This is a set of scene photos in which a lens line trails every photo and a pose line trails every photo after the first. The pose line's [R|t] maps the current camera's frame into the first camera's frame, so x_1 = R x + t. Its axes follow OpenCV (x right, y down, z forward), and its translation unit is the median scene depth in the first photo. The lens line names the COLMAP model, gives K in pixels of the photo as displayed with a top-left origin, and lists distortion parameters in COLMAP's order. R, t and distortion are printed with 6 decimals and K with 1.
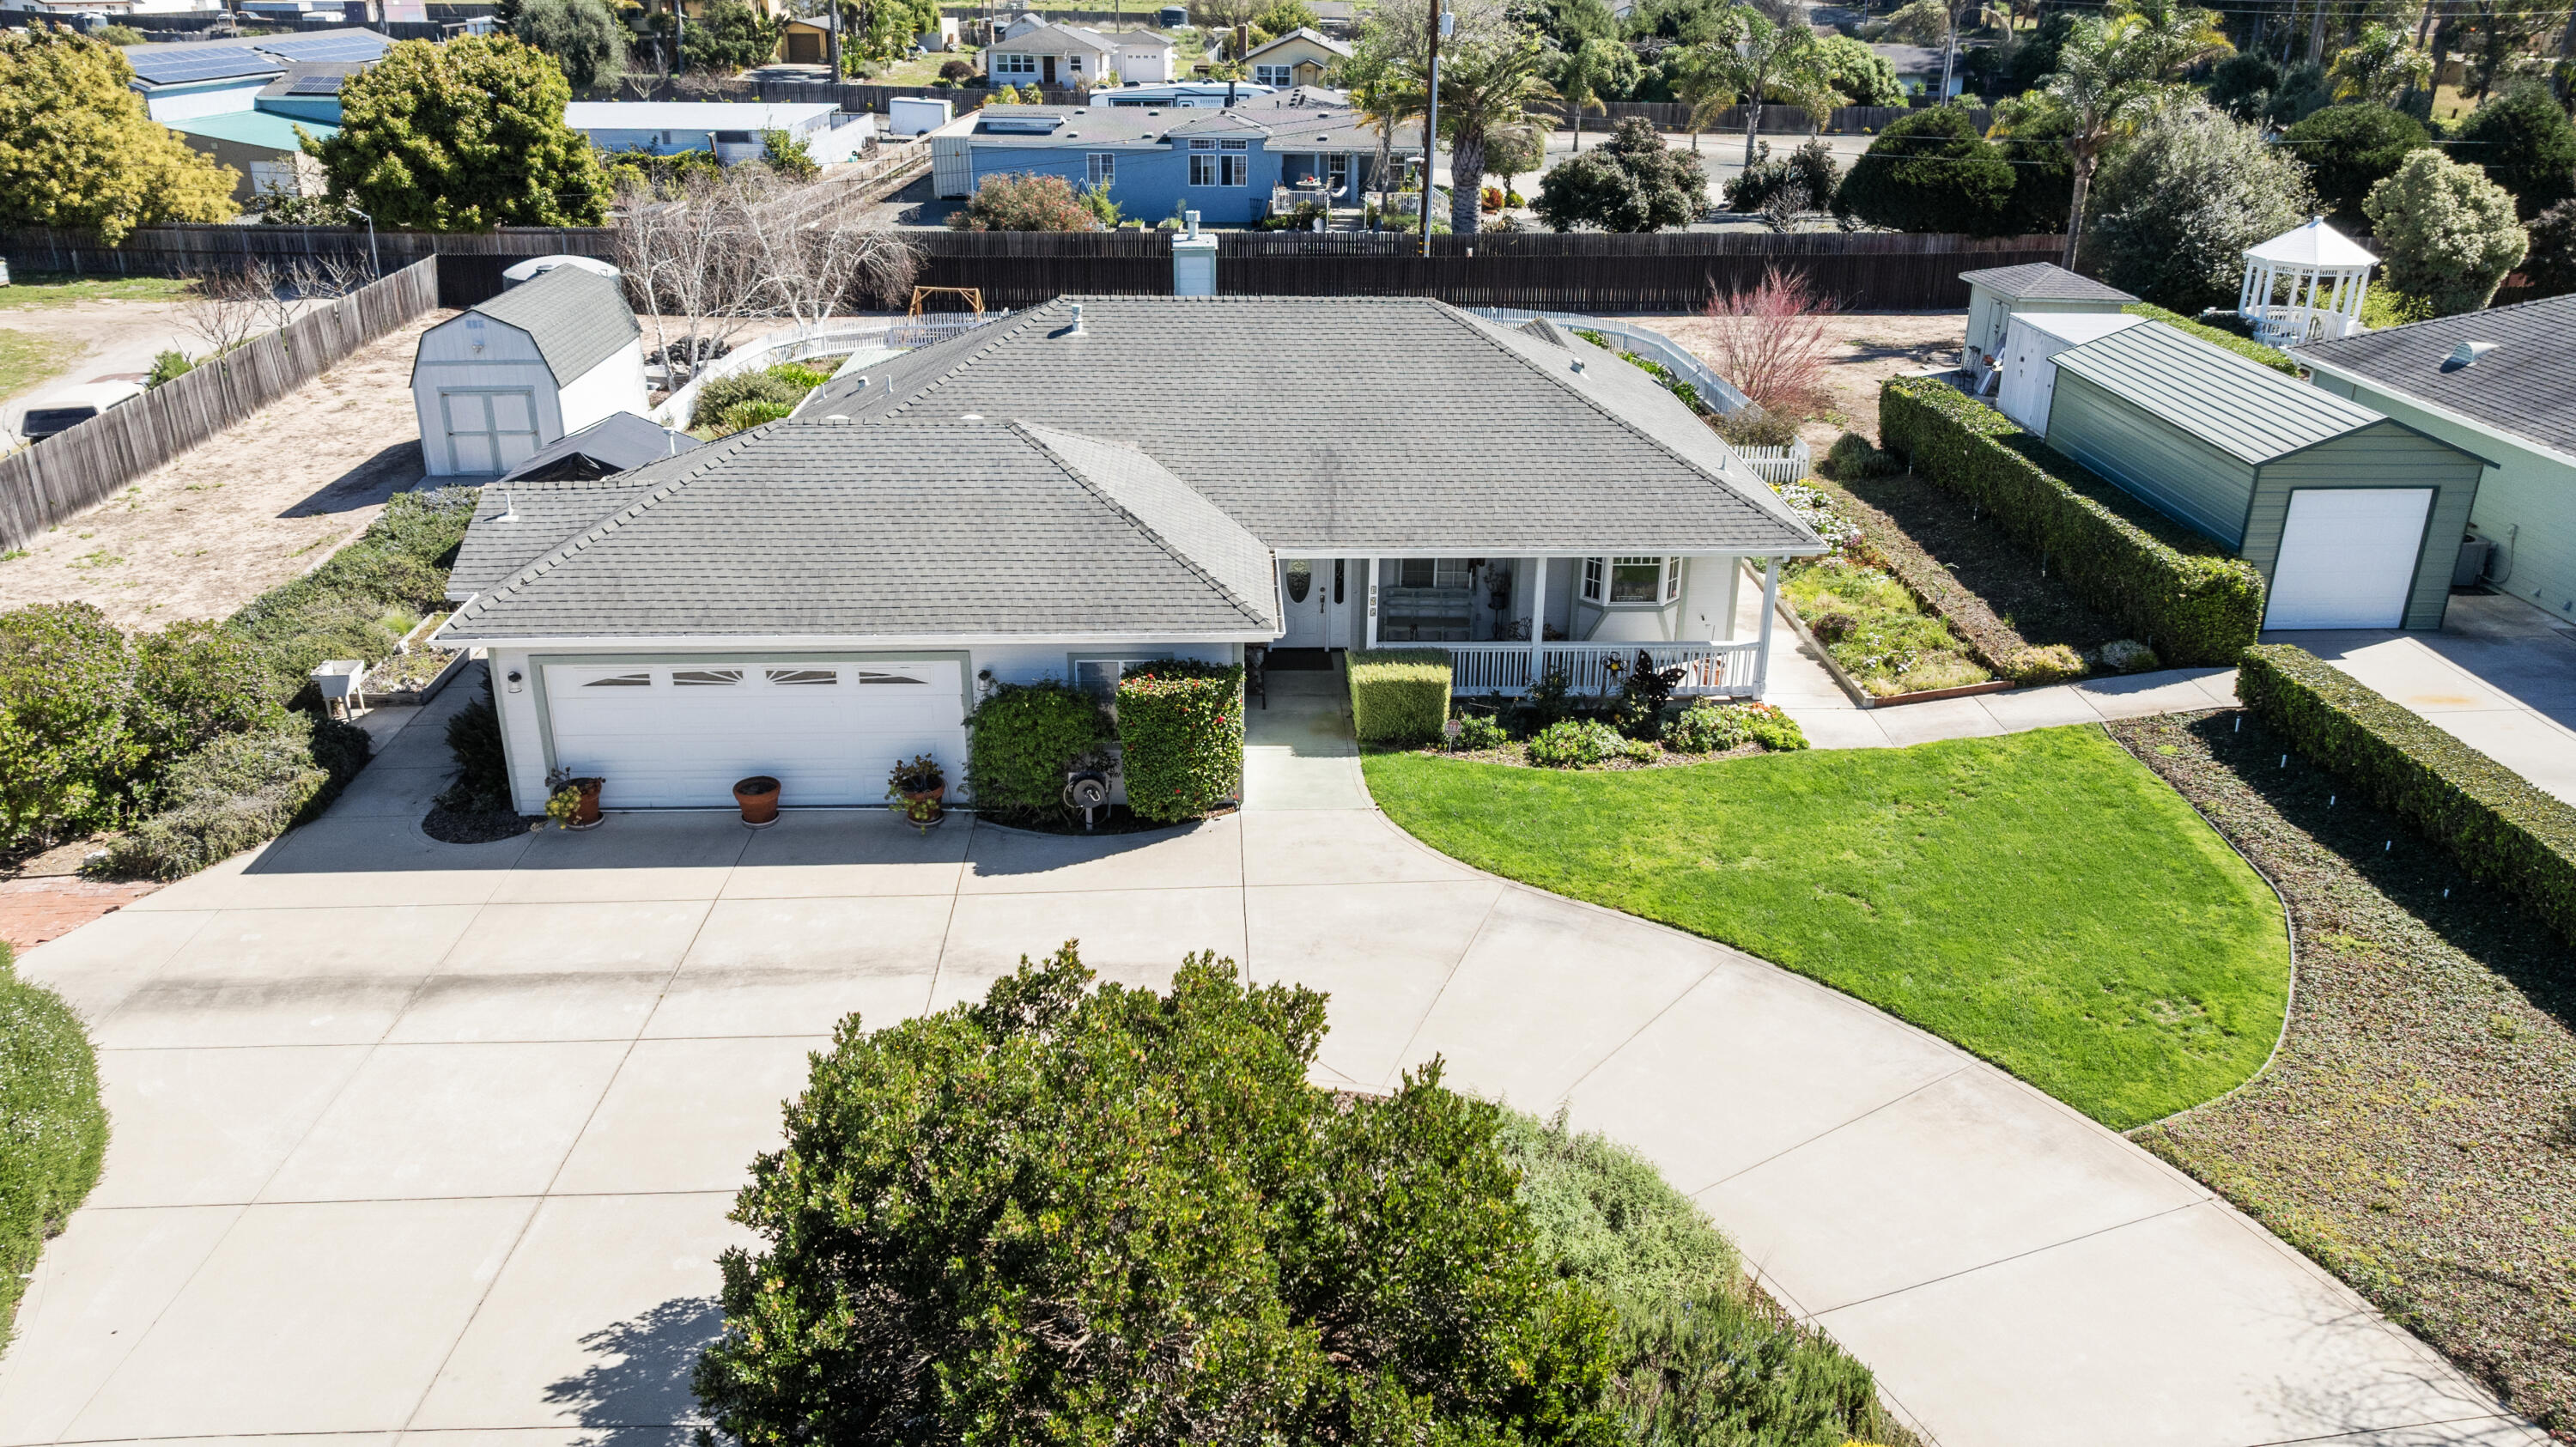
lens RADIAL K [[1853.9, 0, 1285.5], [0, 1853.9, 691.2], [0, 0, 1]] dist [-0.035335, 0.052726]
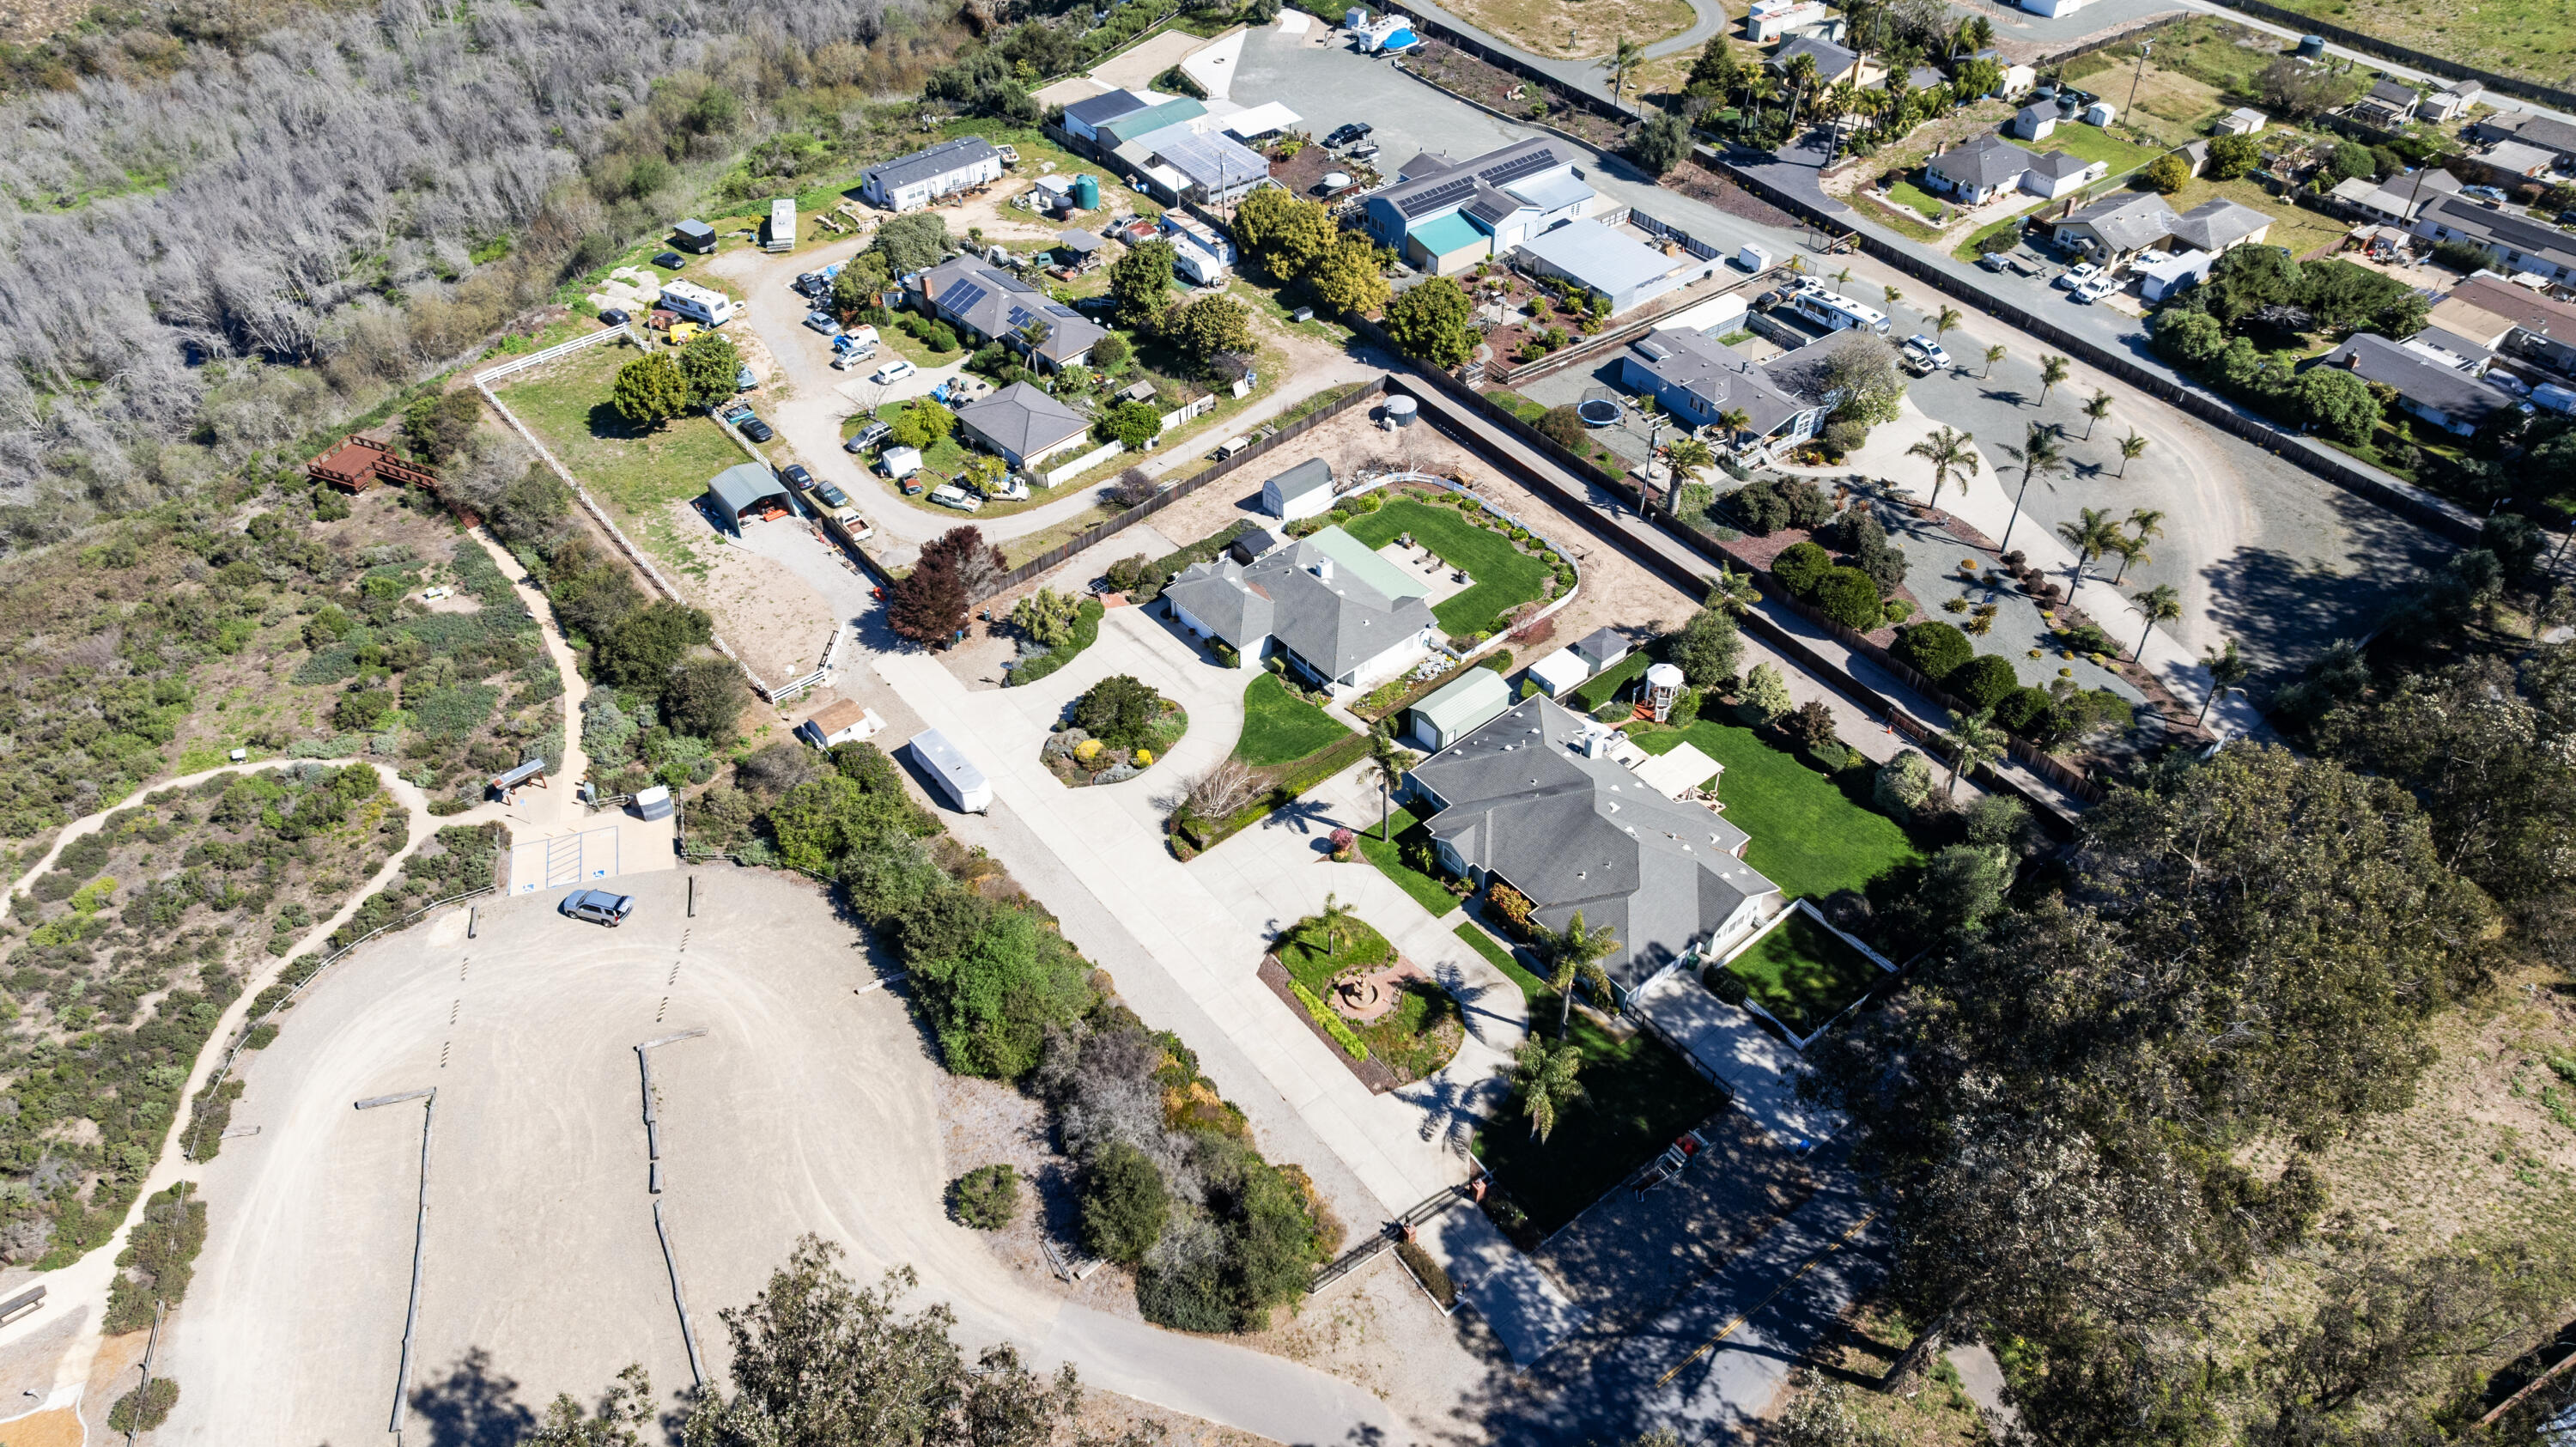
lens RADIAL K [[1765.8, 0, 1275.2], [0, 1765.8, 719.8], [0, 0, 1]] dist [-0.017912, 0.001099]
pose [[0.610461, 0.514072, -0.602550, 1.457646], [-0.280334, 0.851743, 0.442659, -0.963206], [0.740777, -0.101311, 0.664068, -1.131833]]
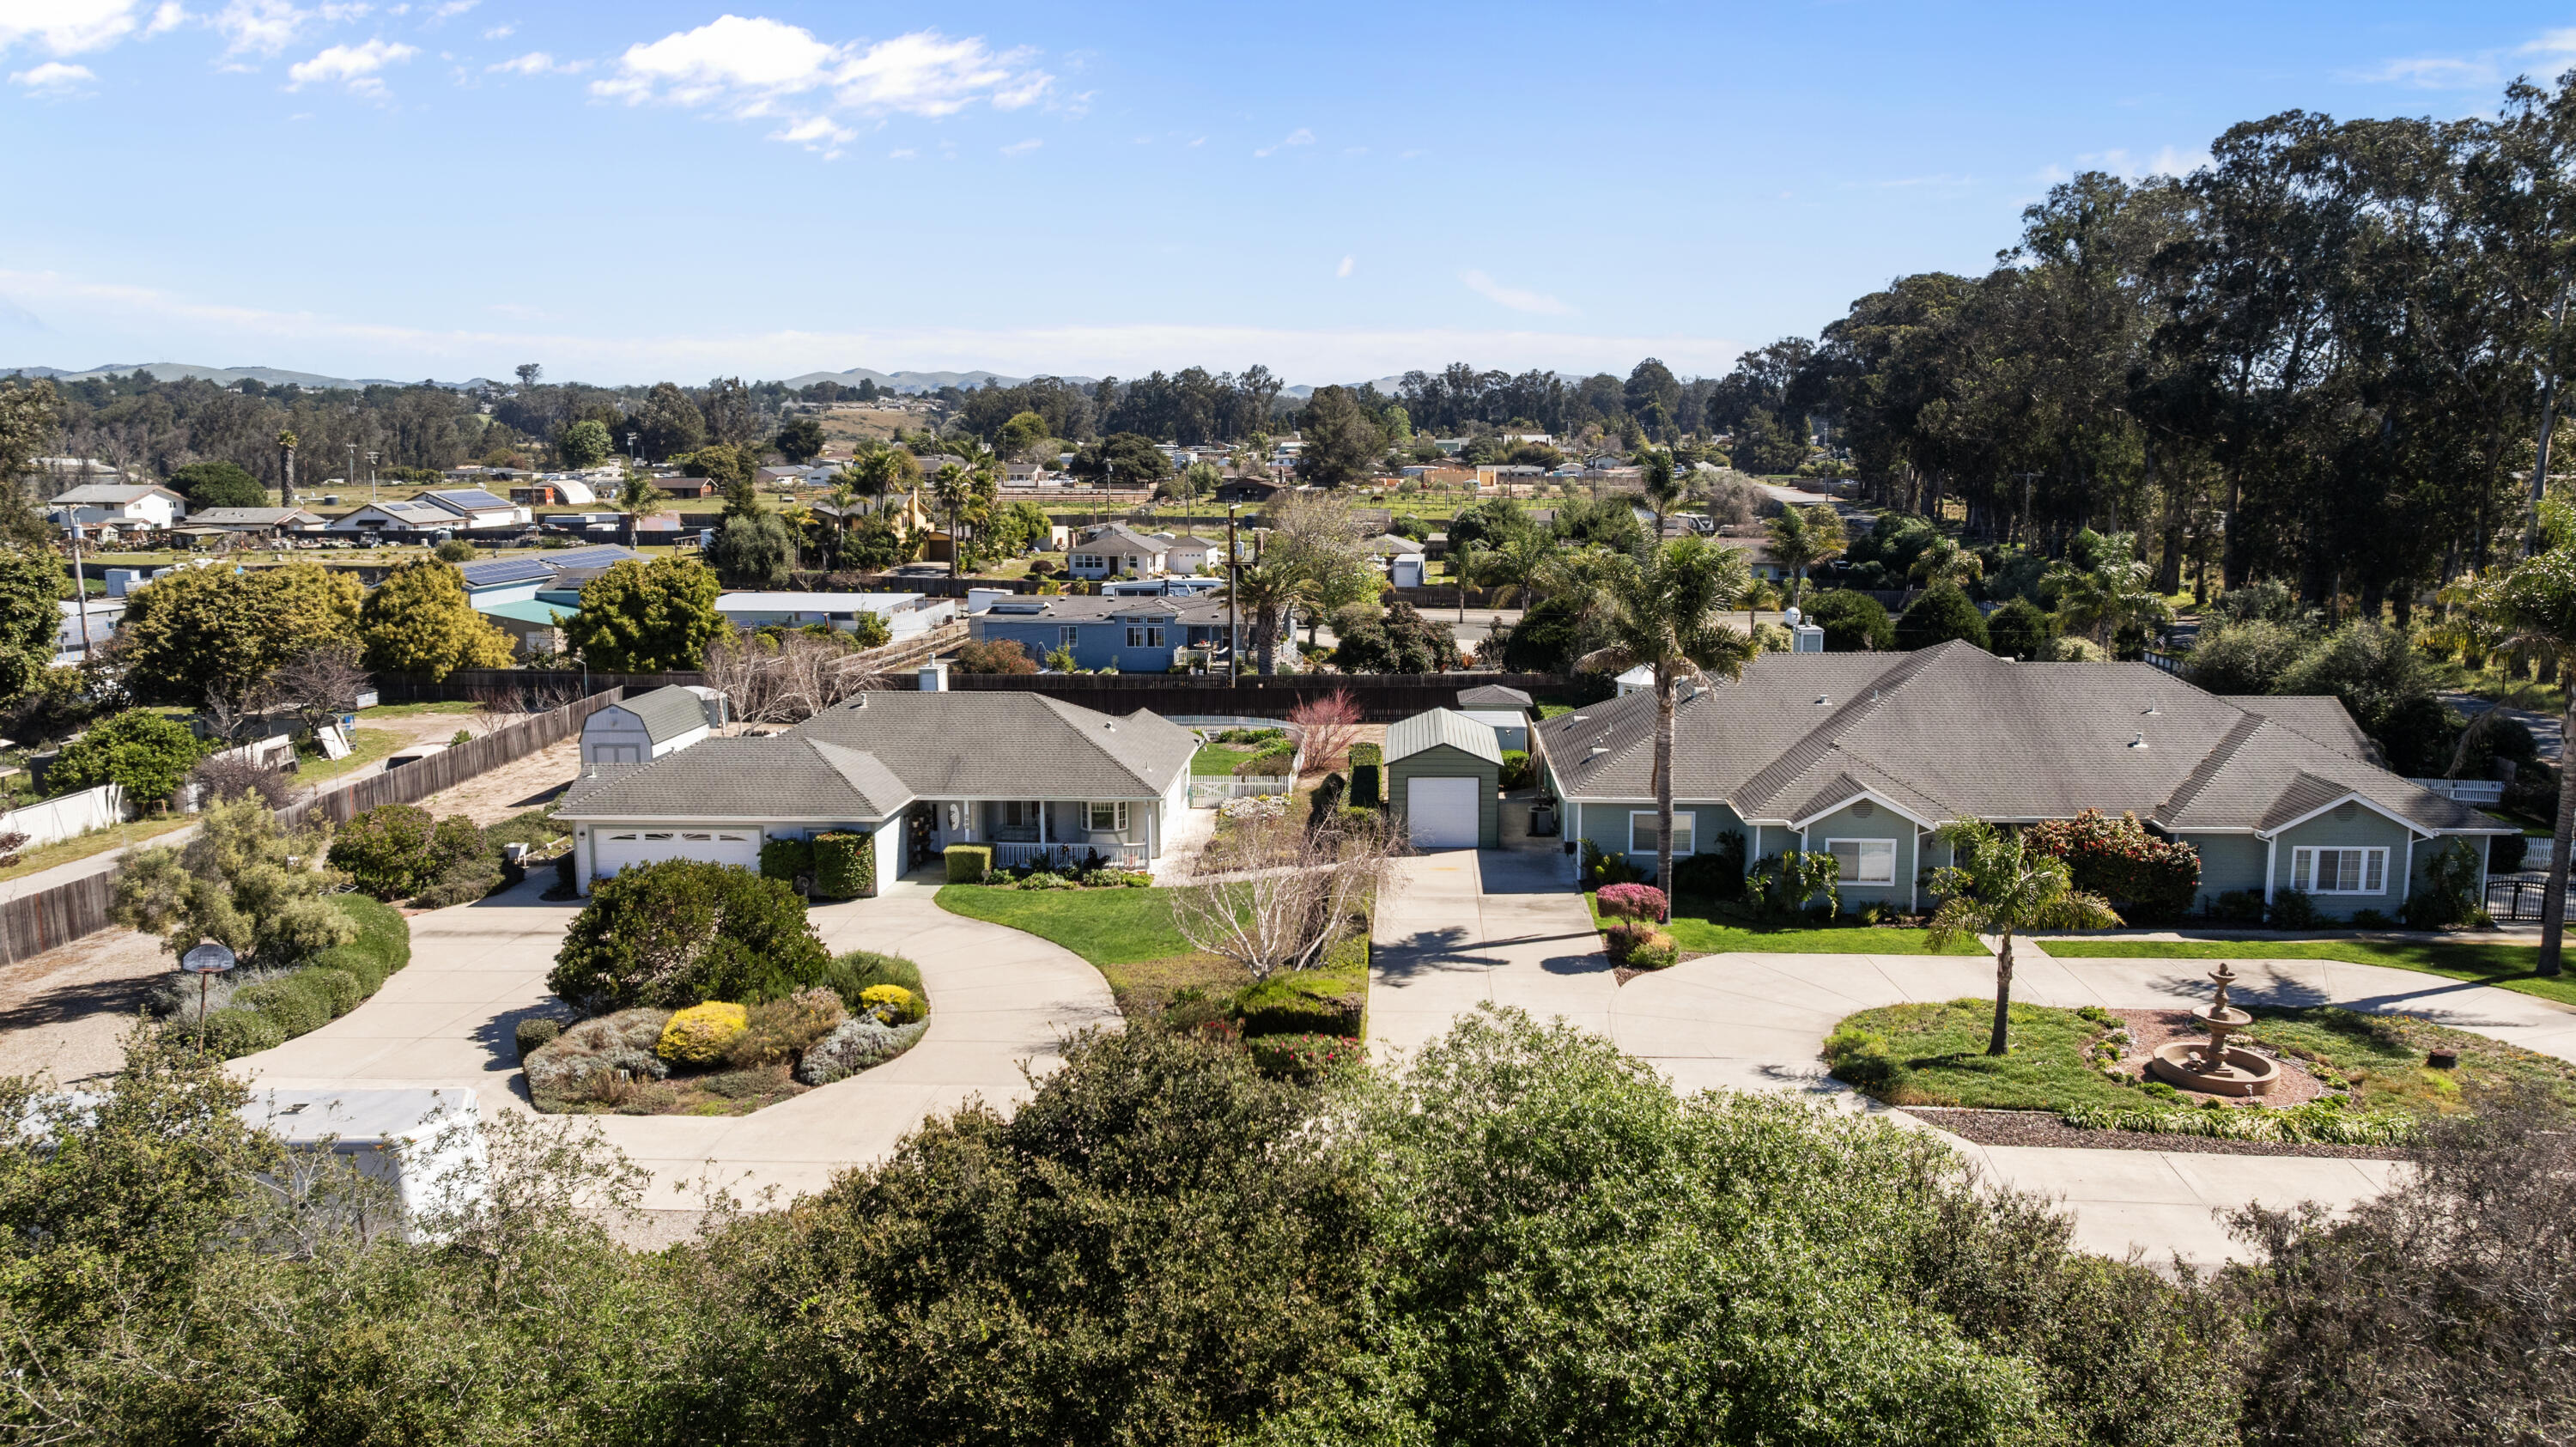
lens RADIAL K [[1797.2, 0, 1286.6], [0, 1797.2, 704.2], [0, 0, 1]] dist [-0.016075, 0.004793]
pose [[0.994536, 0.001692, -0.104383, 0.280079], [-0.026432, 0.971372, -0.236088, 0.133958], [0.100995, 0.237557, 0.966109, -0.456999]]
